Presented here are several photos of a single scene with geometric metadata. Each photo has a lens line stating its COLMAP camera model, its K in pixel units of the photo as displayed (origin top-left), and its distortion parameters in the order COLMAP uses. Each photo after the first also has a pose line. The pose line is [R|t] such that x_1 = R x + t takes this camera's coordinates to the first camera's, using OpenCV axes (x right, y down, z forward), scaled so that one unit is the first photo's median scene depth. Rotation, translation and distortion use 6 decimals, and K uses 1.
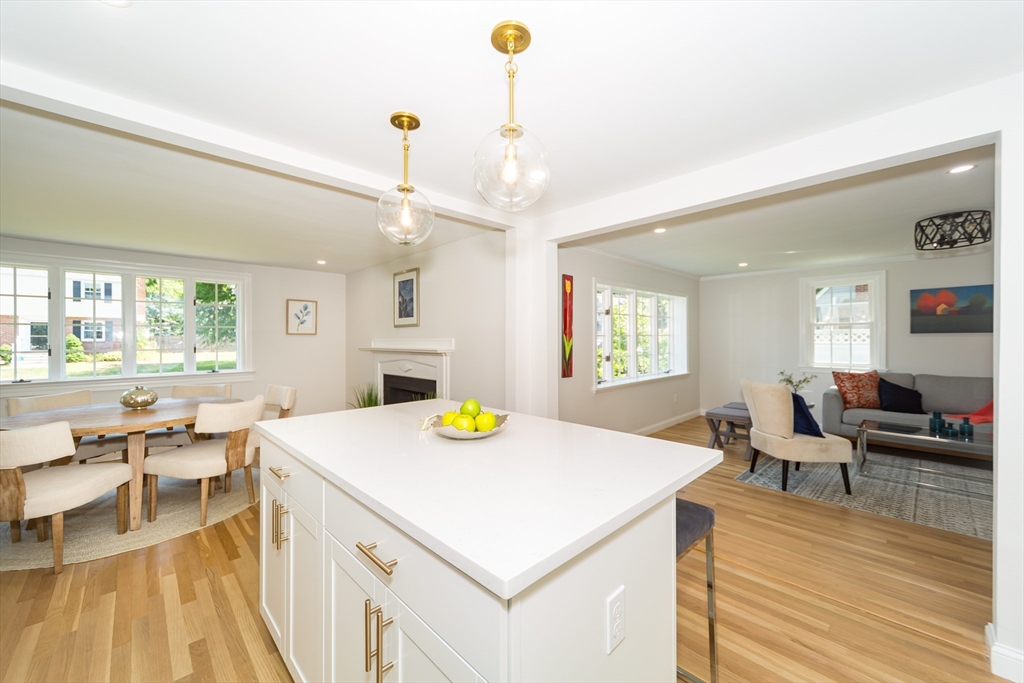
lens RADIAL K [[389.3, 0, 514.9], [0, 389.3, 339.8], [0, 0, 1]] dist [0.001437, 0.000058]
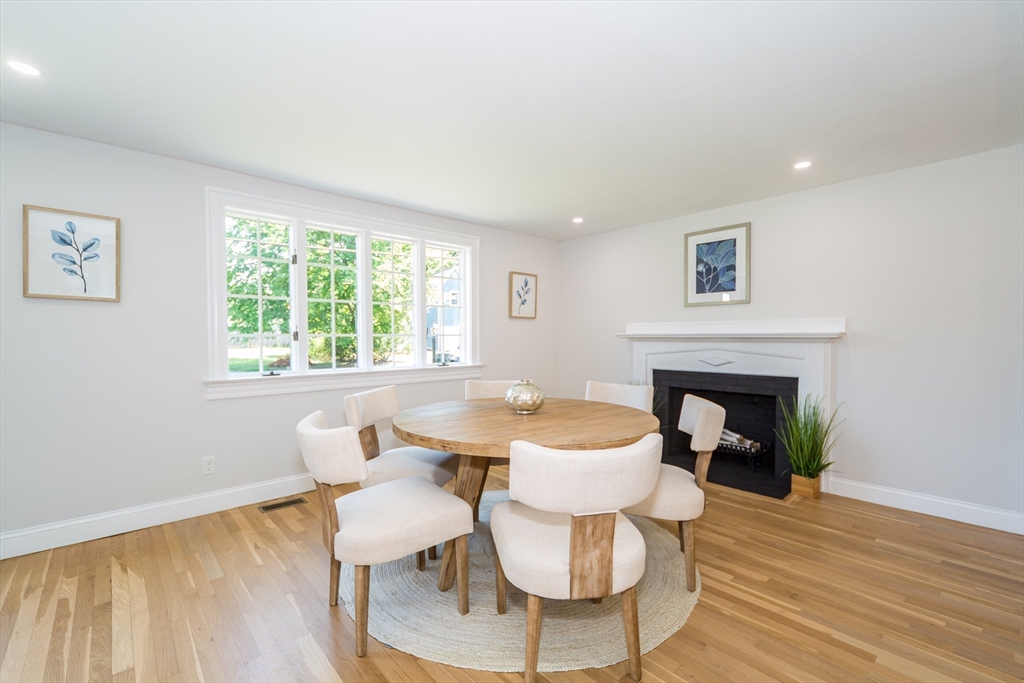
lens RADIAL K [[448.0, 0, 509.2], [0, 448.0, 341.5], [0, 0, 1]] dist [0.000498, 0.000029]
pose [[0.998346, -0.000203, -0.057485, -0.598597], [0.001113, 0.999874, 0.015804, 0.021347], [0.057474, -0.015842, 0.998221, 0.125942]]
